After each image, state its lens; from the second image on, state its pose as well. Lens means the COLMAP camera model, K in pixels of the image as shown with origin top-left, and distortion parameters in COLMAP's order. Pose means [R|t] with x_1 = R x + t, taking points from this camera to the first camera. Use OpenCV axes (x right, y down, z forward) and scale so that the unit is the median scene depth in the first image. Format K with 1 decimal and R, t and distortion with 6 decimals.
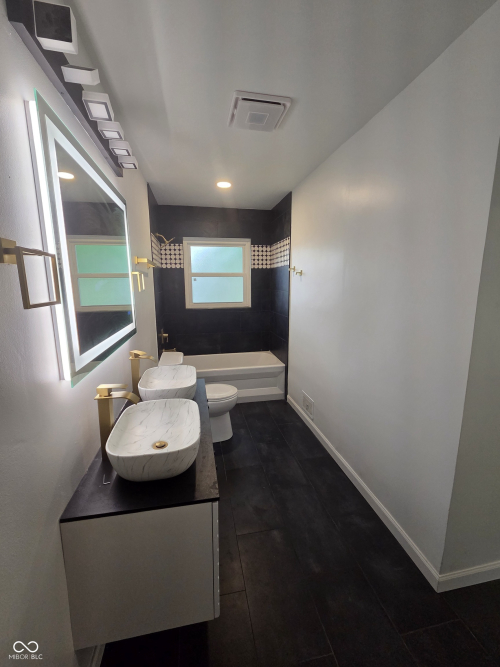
lens RADIAL K [[286.0, 0, 250.0], [0, 286.0, 333.5], [0, 0, 1]] dist [0.011424, 0.000080]
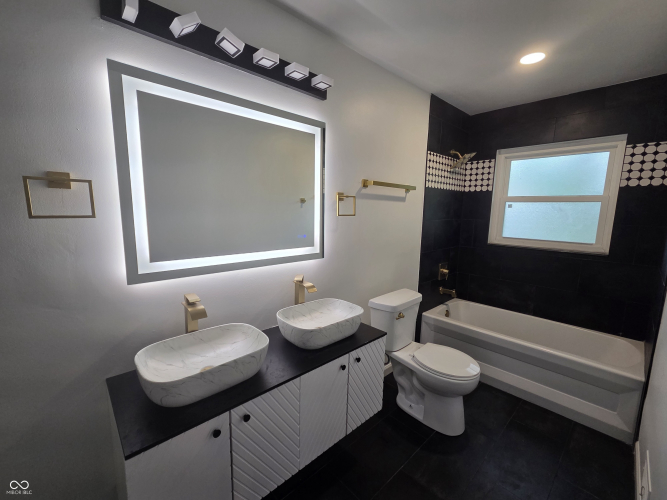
lens RADIAL K [[286.0, 0, 333.5], [0, 286.0, 250.0], [0, 0, 1]] dist [0.011424, 0.000080]
pose [[0.532083, 0.138881, -0.835224, 0.201718], [-0.167943, 0.984167, 0.056659, -0.042713], [0.829869, 0.110123, 0.546983, 0.236668]]
